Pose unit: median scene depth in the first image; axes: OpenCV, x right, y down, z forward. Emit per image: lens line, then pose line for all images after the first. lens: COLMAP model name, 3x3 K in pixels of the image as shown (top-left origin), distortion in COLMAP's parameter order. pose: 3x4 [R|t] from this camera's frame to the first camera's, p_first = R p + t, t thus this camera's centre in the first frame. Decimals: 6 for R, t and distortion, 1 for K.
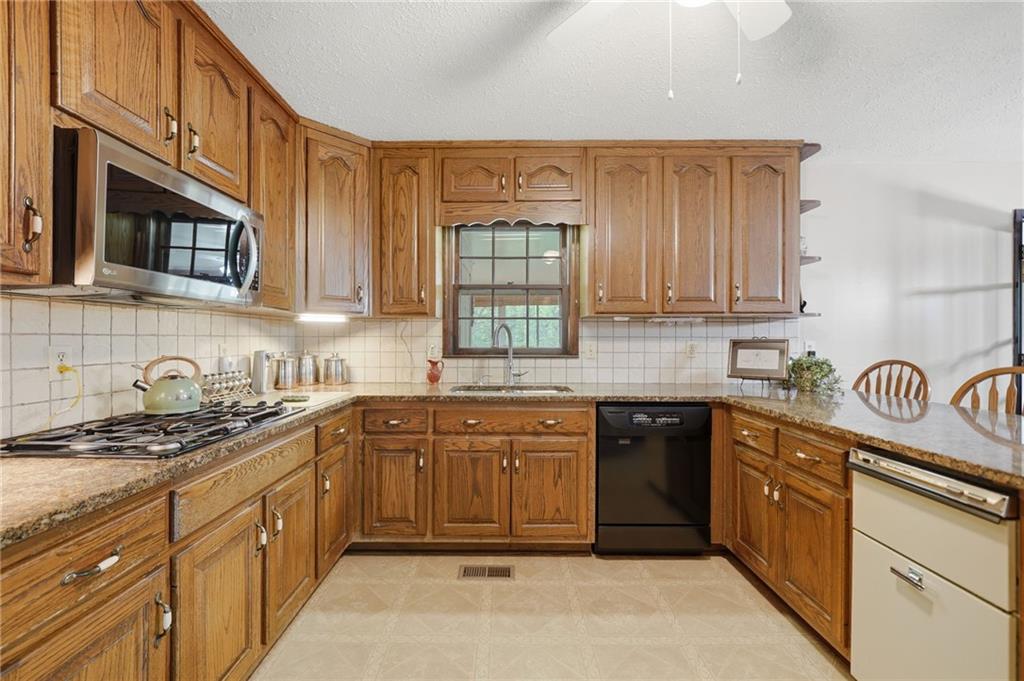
lens RADIAL K [[417.8, 0, 524.3], [0, 417.8, 340.1], [0, 0, 1]] dist [-0.007332, 0.000186]
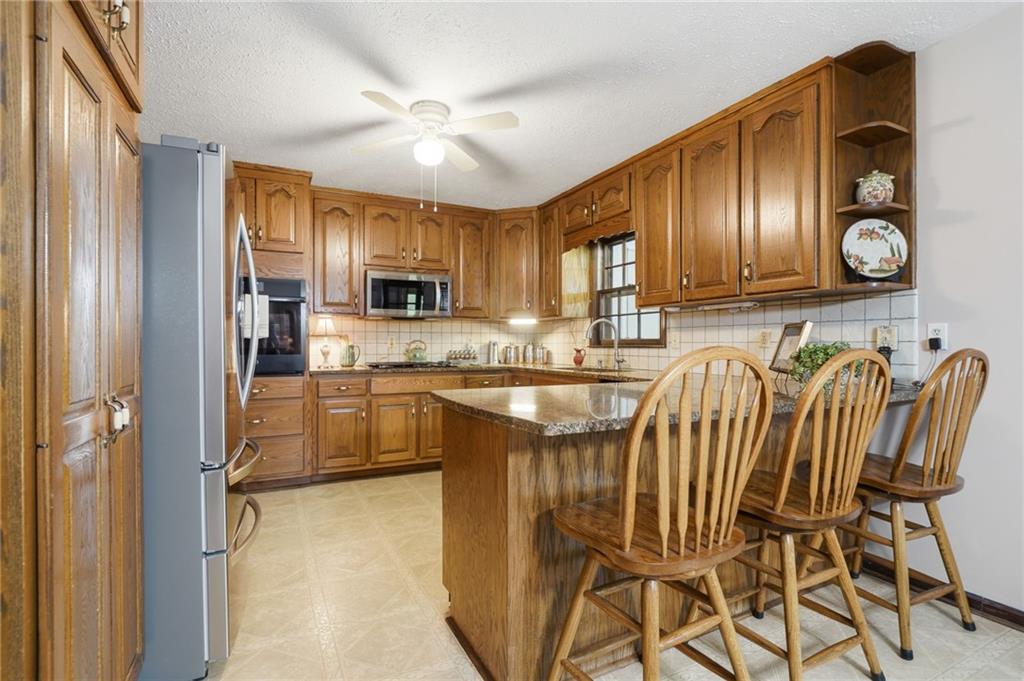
lens RADIAL K [[532.5, 0, 536.6], [0, 532.5, 343.0], [0, 0, 1]] dist [-0.002339, -0.000170]
pose [[0.452577, -0.007927, -0.891690, 1.478612], [-0.000750, 0.999957, -0.009270, 0.053896], [0.891725, 0.004864, 0.452552, 0.111605]]
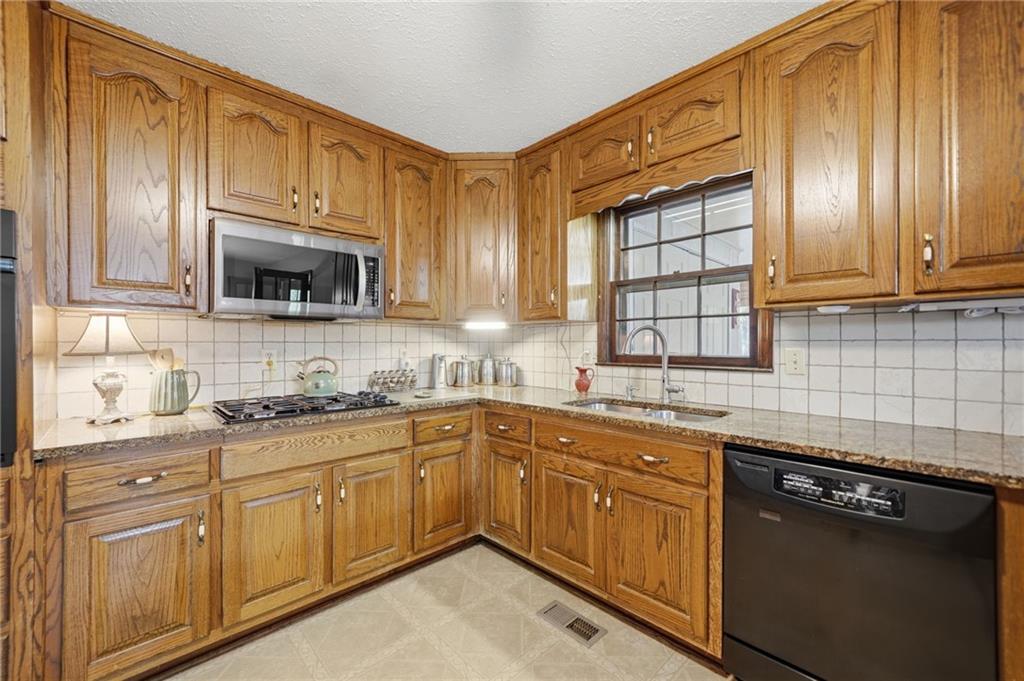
lens RADIAL K [[417.8, 0, 522.0], [0, 417.8, 343.4], [0, 0, 1]] dist [-0.007332, 0.000186]
pose [[0.684758, -0.002676, -0.728765, 0.419787], [0.000524, 0.999995, -0.003180, -0.001577], [0.728770, 0.001796, 0.684756, 0.324057]]
